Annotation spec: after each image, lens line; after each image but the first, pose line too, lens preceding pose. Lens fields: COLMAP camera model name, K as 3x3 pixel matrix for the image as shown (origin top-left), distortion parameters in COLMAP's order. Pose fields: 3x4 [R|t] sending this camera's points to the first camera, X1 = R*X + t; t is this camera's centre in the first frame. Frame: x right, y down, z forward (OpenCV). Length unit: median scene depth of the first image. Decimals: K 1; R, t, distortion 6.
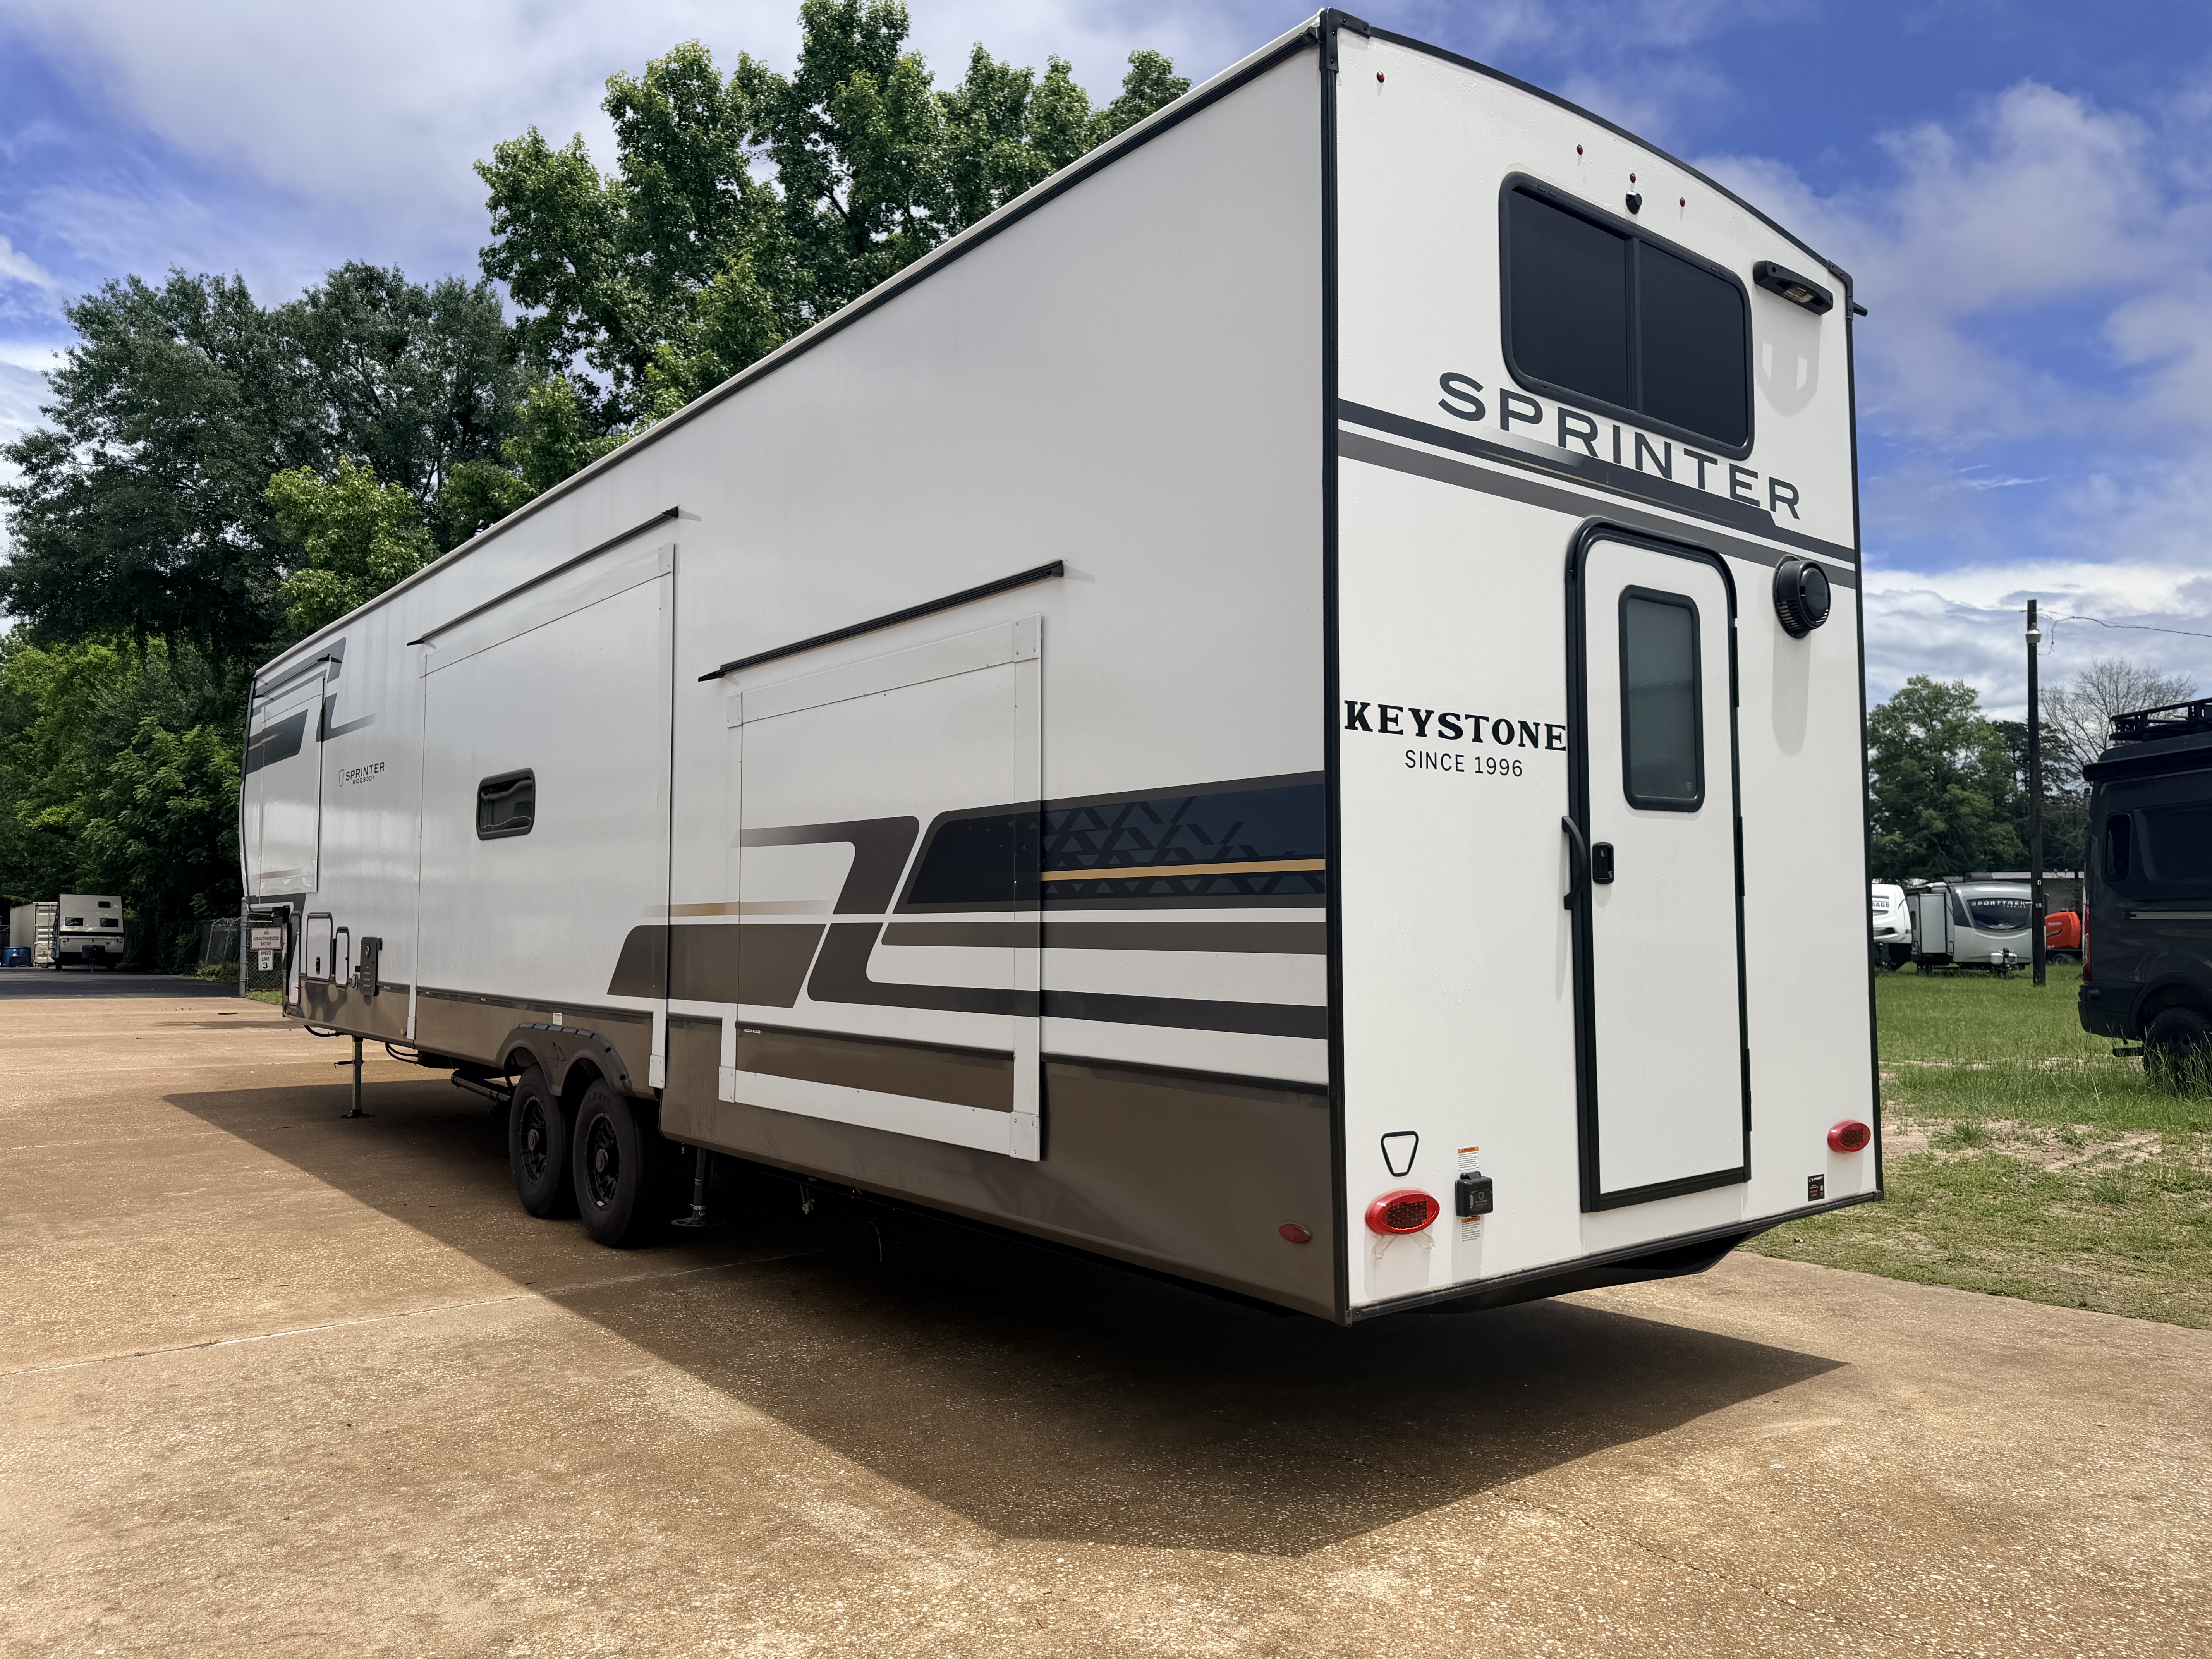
lens RADIAL K [[1542.8, 0, 1106.0], [0, 1542.8, 829.5], [0, 0, 1]] dist [0.102722, -0.130271]
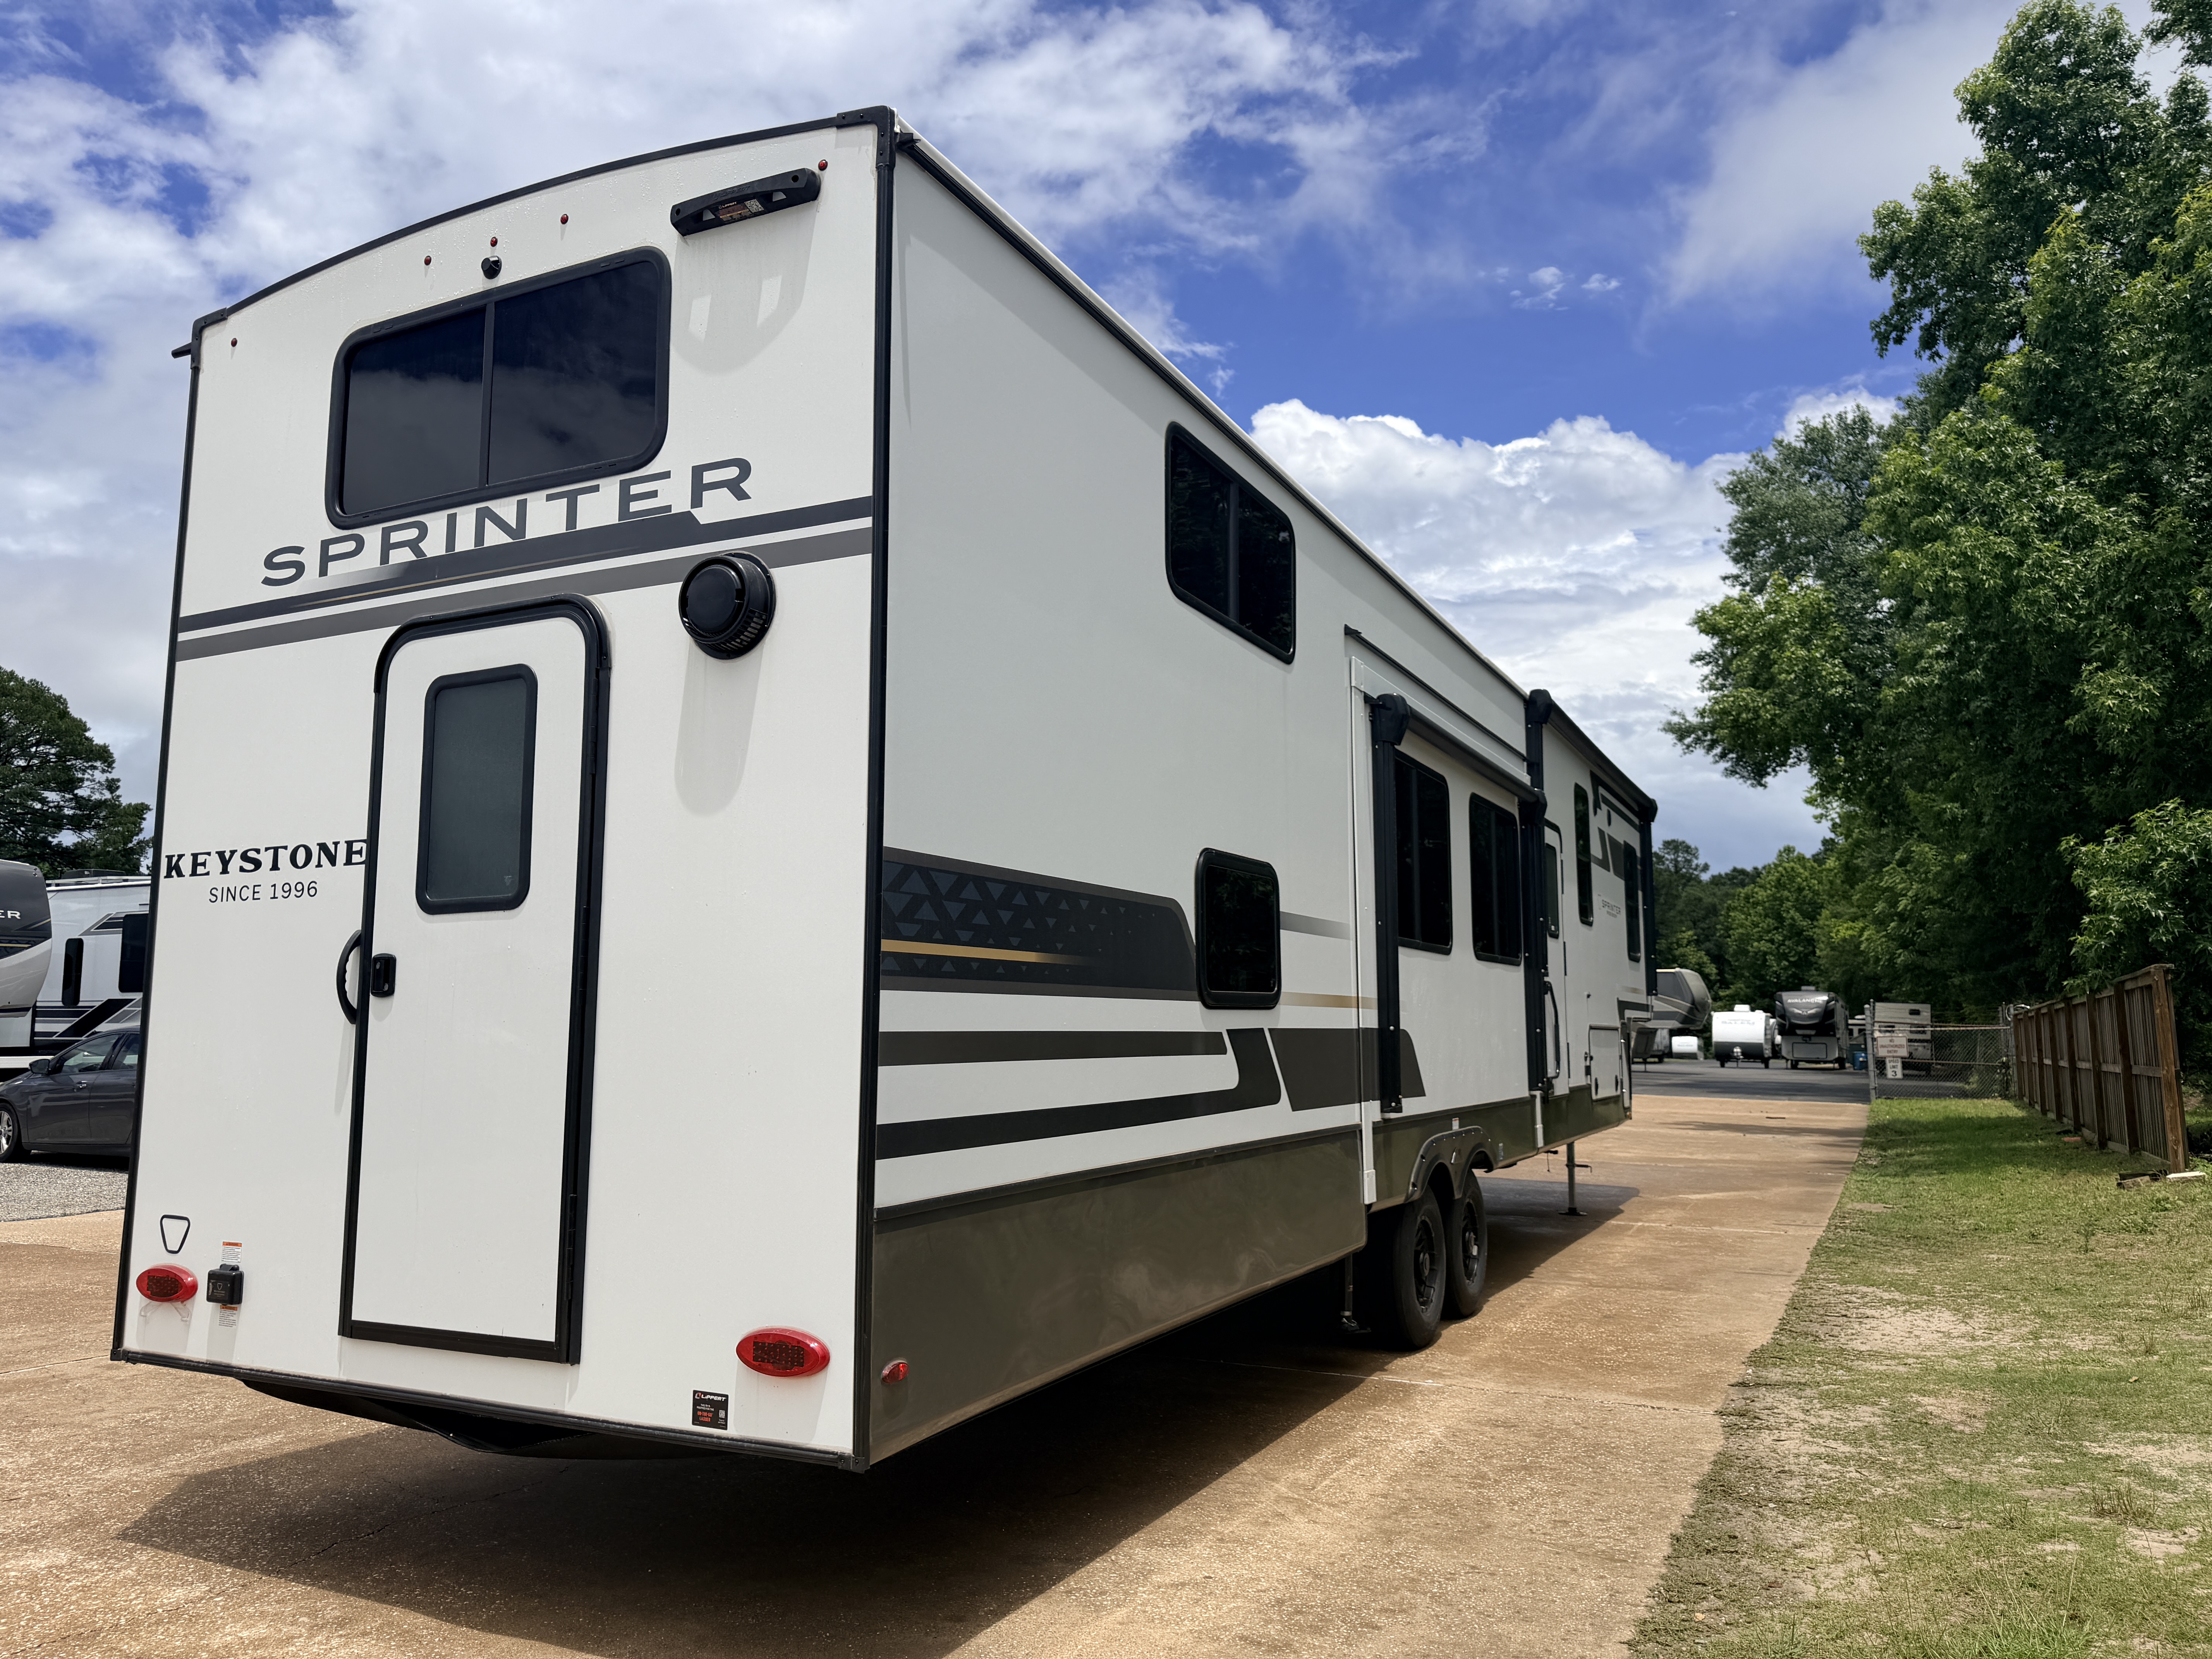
lens RADIAL K [[1561.8, 0, 1101.5], [0, 1561.8, 835.2], [0, 0, 1]] dist [0.042351, -0.039234]
pose [[0.417455, -0.107891, -0.902270, 1.399201], [0.050341, 0.994147, -0.095586, 0.051168], [0.907302, -0.005519, 0.420443, 0.998779]]
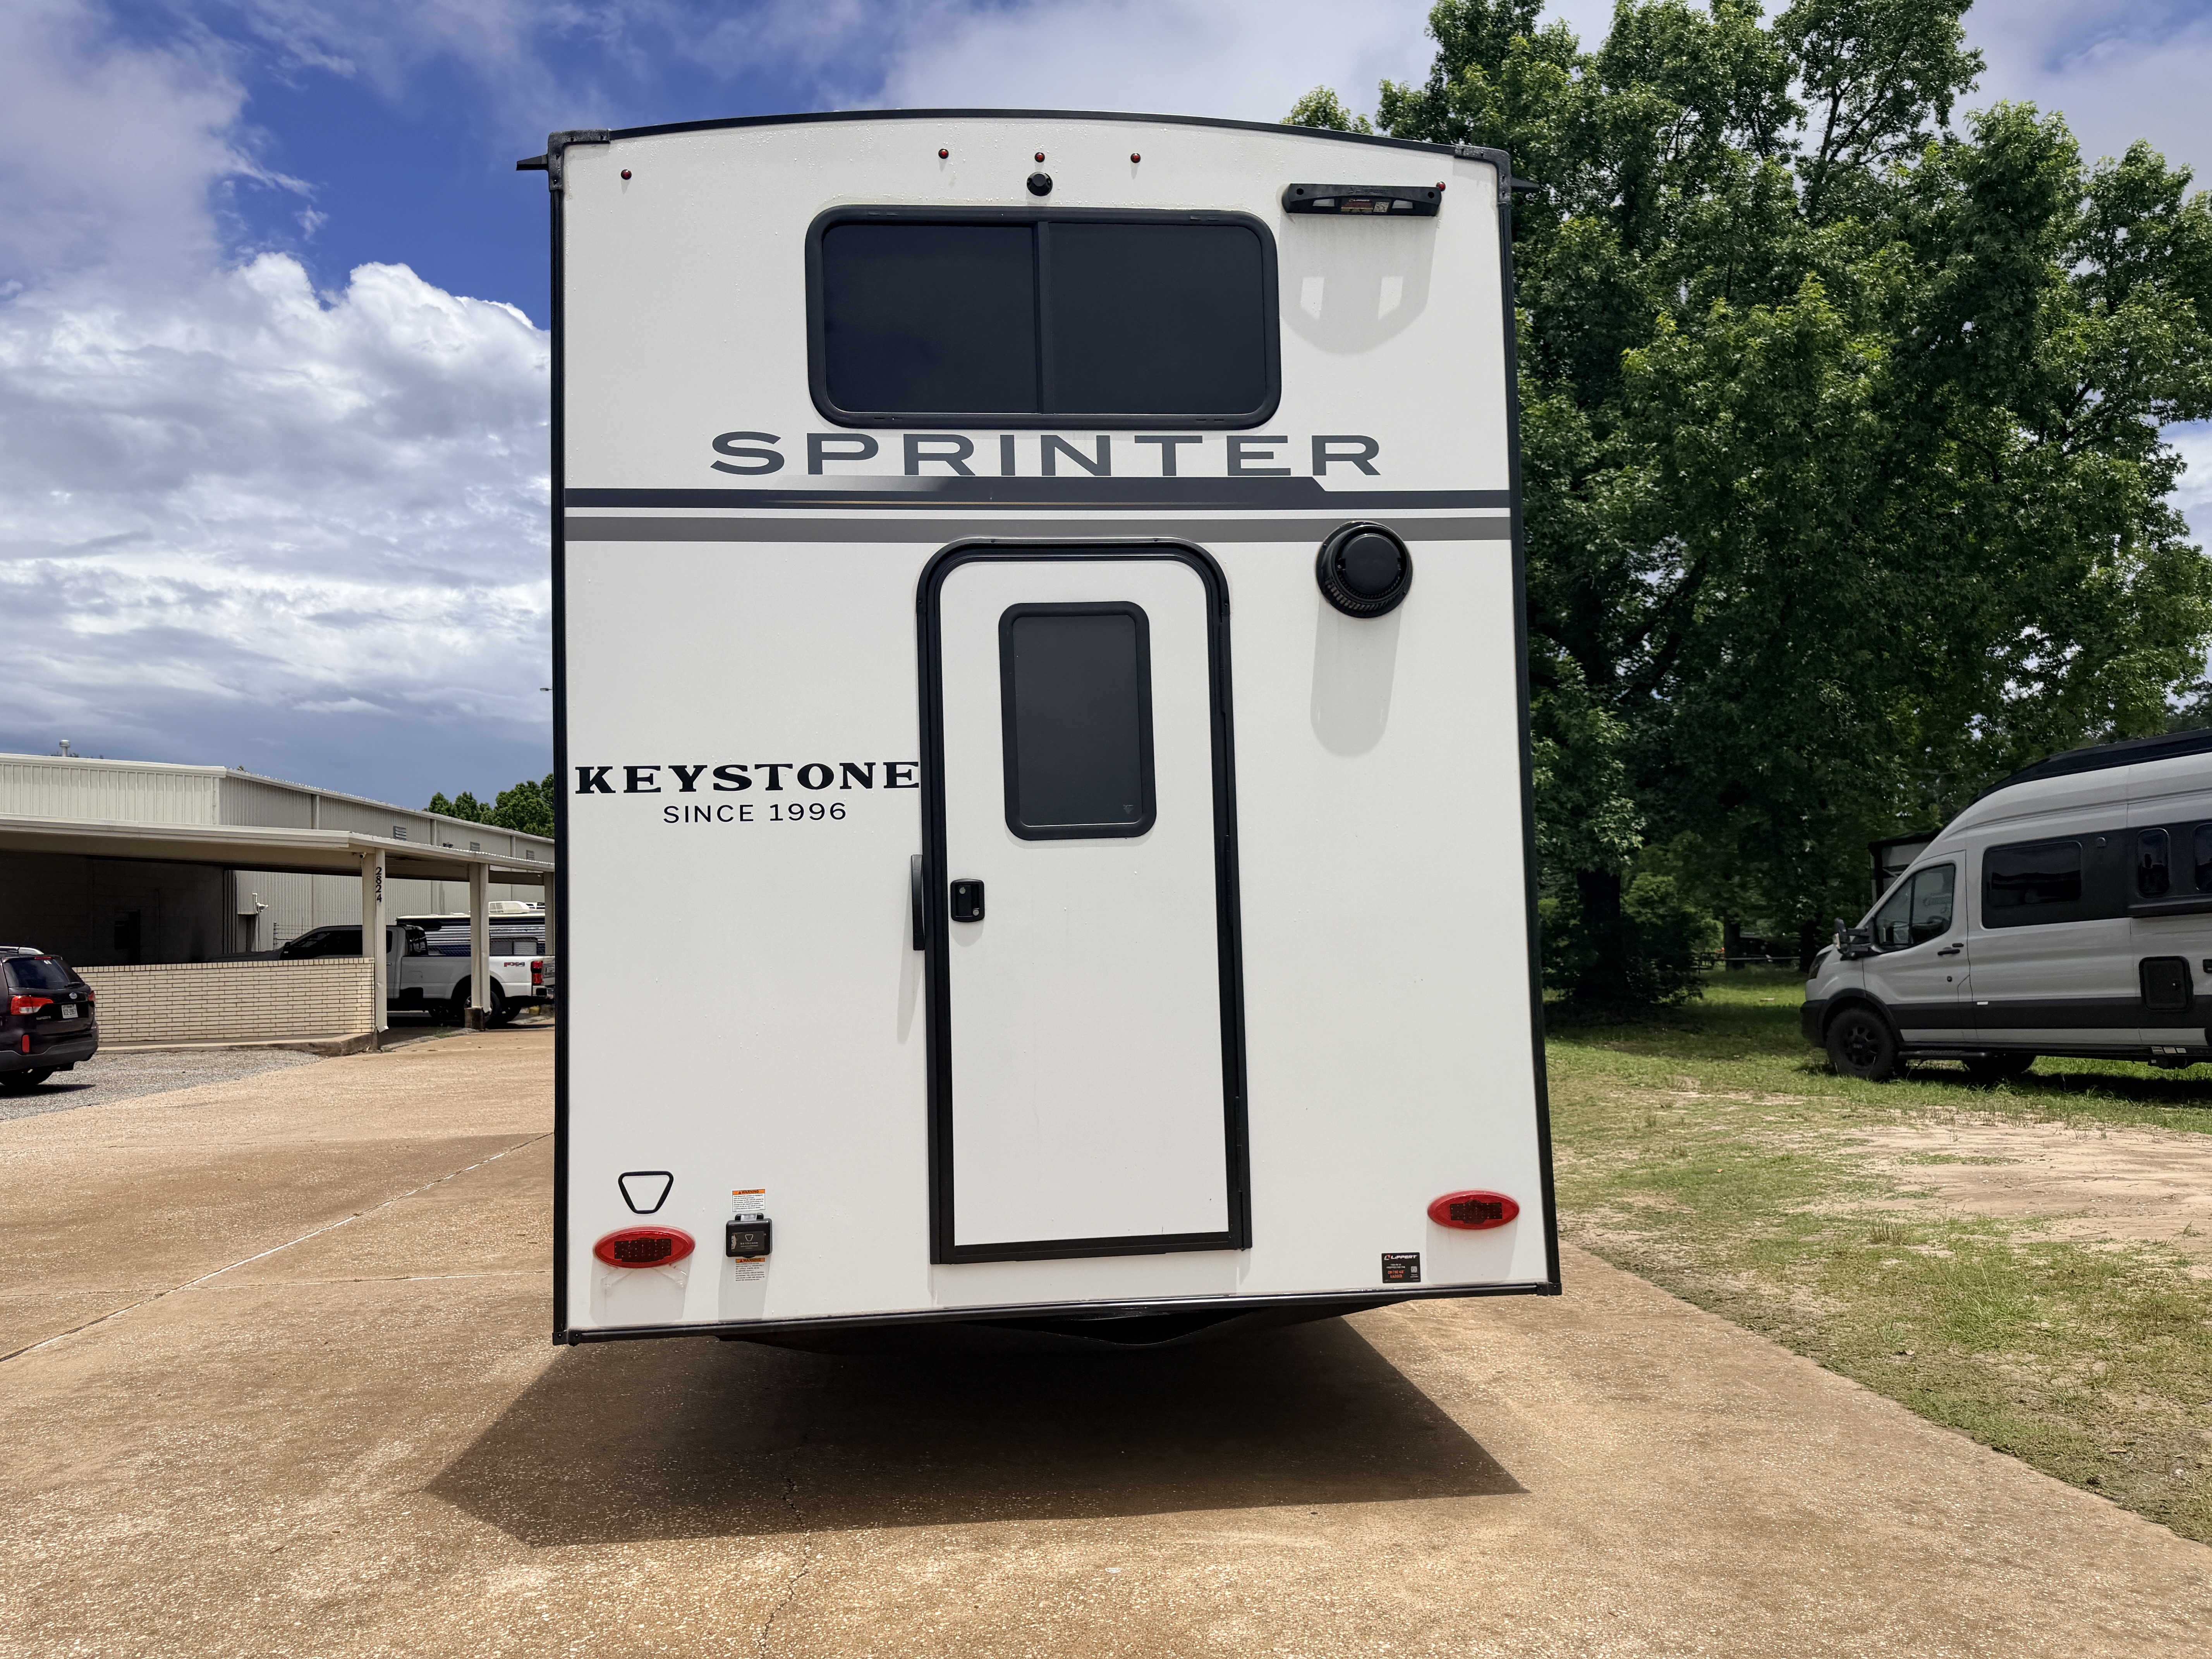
lens RADIAL K [[1549.3, 0, 1097.3], [0, 1549.3, 840.8], [0, 0, 1]] dist [0.206147, -0.410392]
pose [[0.834561, -0.054591, -0.548205, 0.918613], [0.056540, 0.998311, -0.013340, 0.002422], [0.548007, -0.019862, 0.836238, 0.242893]]
